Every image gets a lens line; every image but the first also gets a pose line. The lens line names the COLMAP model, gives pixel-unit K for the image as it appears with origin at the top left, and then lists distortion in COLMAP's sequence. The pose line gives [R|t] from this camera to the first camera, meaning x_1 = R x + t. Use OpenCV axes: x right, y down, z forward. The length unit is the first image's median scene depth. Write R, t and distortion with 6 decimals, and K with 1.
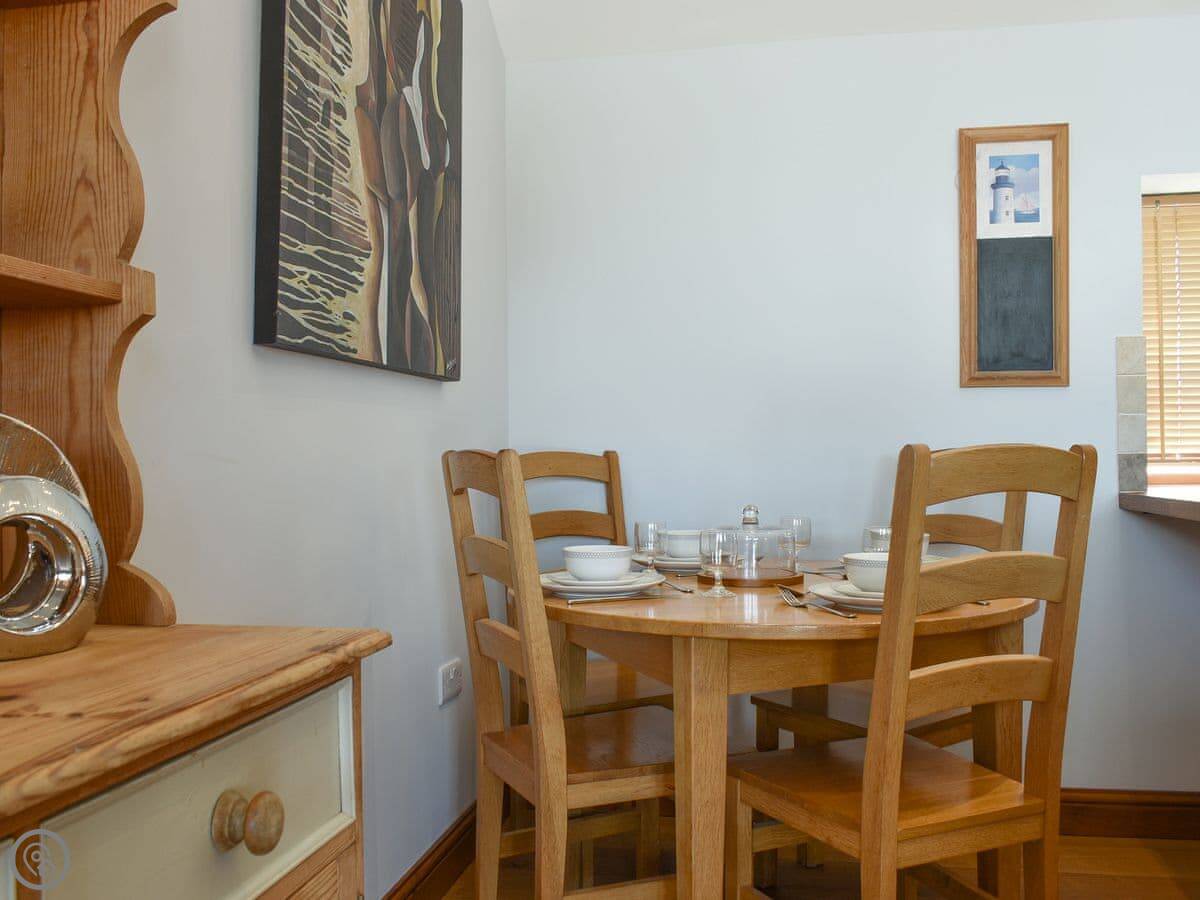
lens RADIAL K [[1066.4, 0, 618.8], [0, 1066.4, 450.9], [0, 0, 1]] dist [-0.004119, -0.123757]
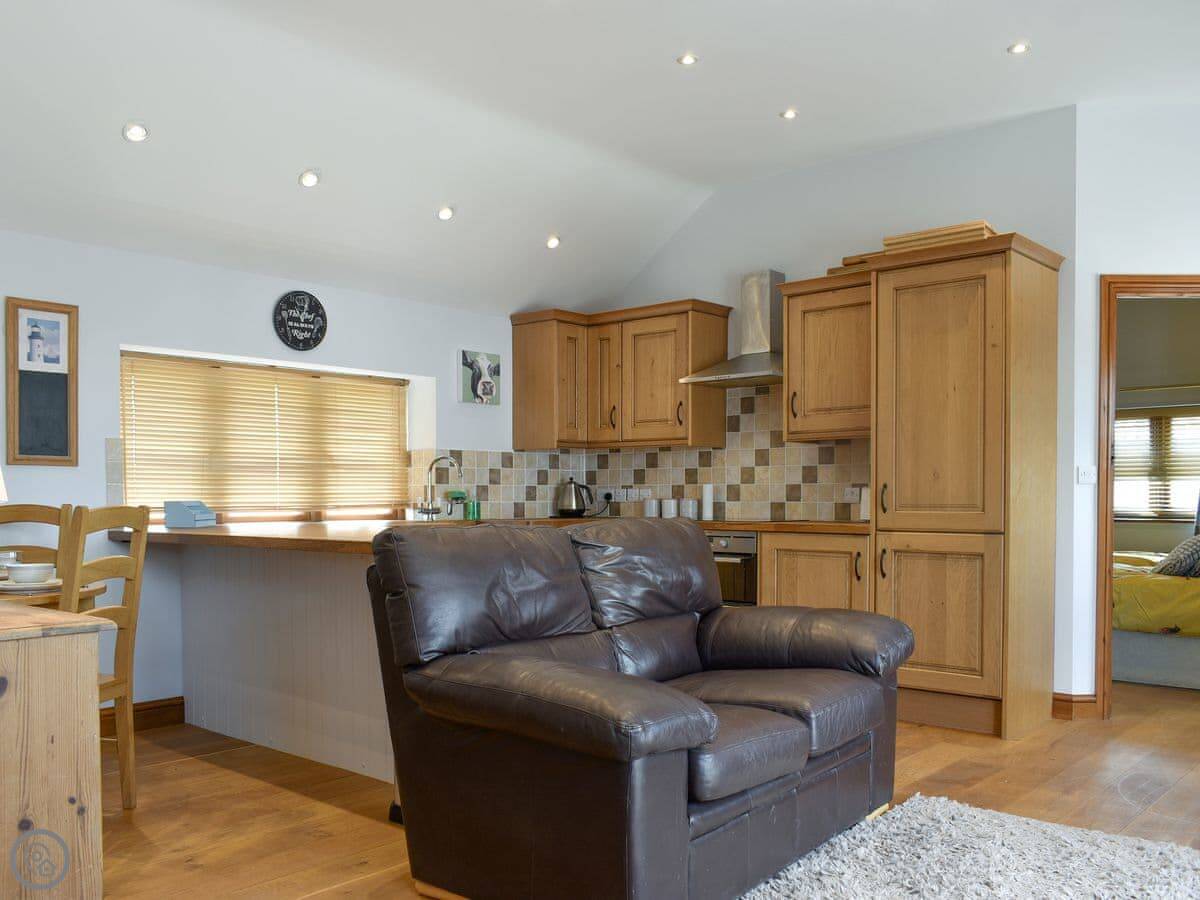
lens RADIAL K [[1027.6, 0, 599.5], [0, 1027.6, 539.0], [0, 0, 1]] dist [0.002197, -0.000038]
pose [[0.518167, -0.027914, 0.854824, -0.529848], [-0.006960, 0.999297, 0.036851, -0.012487], [-0.855251, -0.025044, 0.517608, -0.528840]]
